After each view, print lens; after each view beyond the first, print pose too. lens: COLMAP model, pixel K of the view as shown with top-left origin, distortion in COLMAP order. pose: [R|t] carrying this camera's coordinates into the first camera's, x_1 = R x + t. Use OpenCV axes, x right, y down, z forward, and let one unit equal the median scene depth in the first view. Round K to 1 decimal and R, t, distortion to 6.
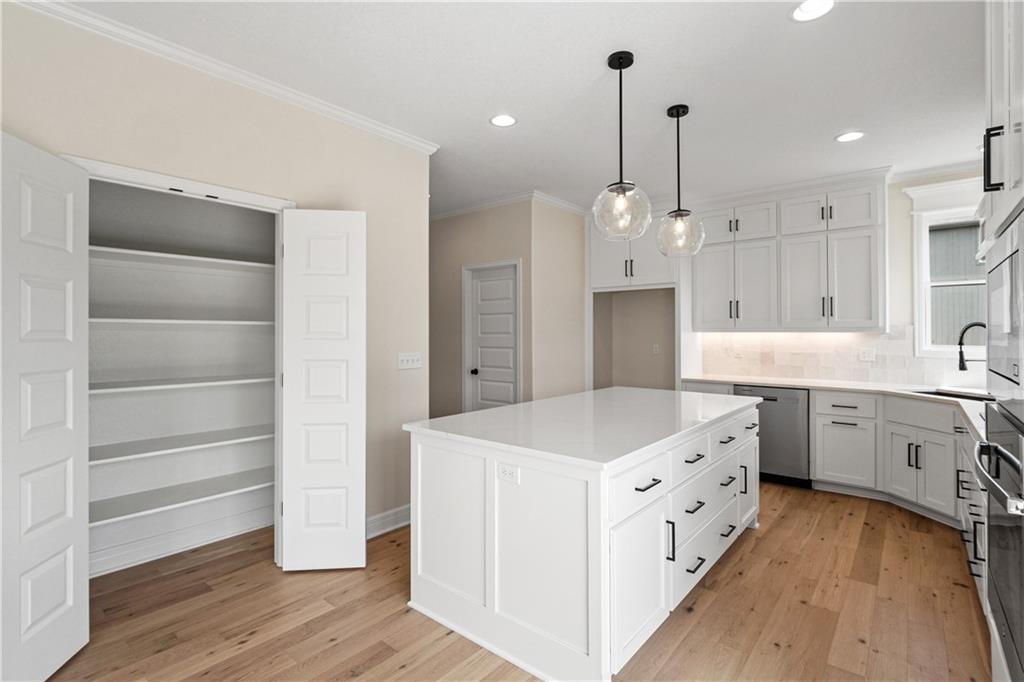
lens RADIAL K [[481.6, 0, 514.1], [0, 481.6, 331.7], [0, 0, 1]] dist [0.001272, 0.000210]
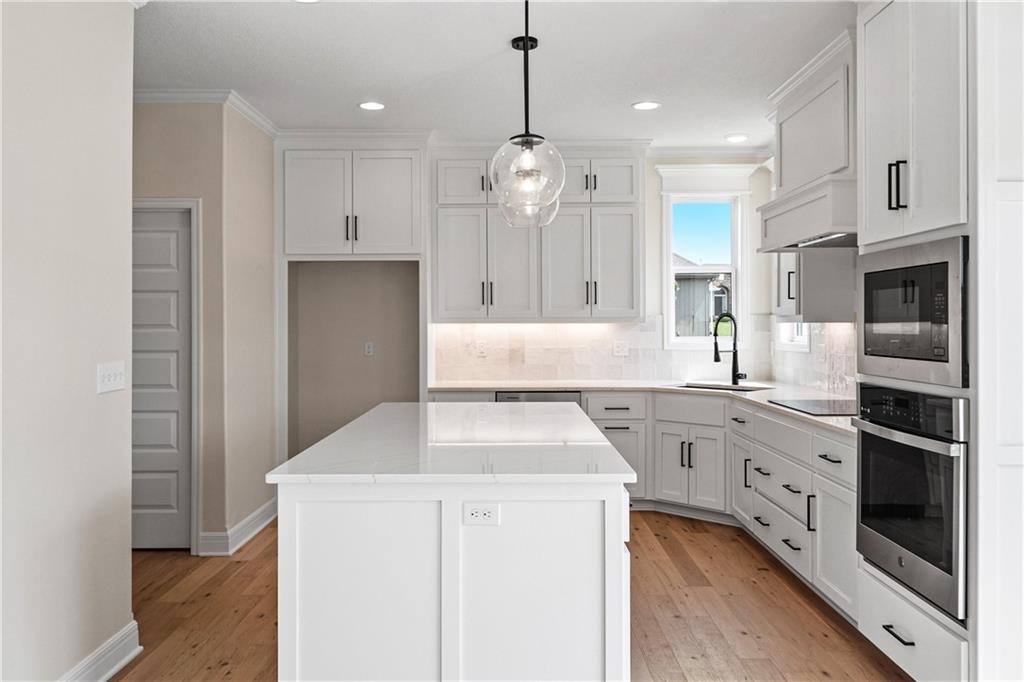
lens RADIAL K [[787.5, 0, 509.7], [0, 787.5, 318.6], [0, 0, 1]] dist [0.044449, -0.001908]
pose [[0.785488, 0.000844, 0.618877, -0.336343], [0.001586, 0.999993, -0.003377, -0.002634], [-0.618875, 0.003634, 0.785481, 0.001583]]
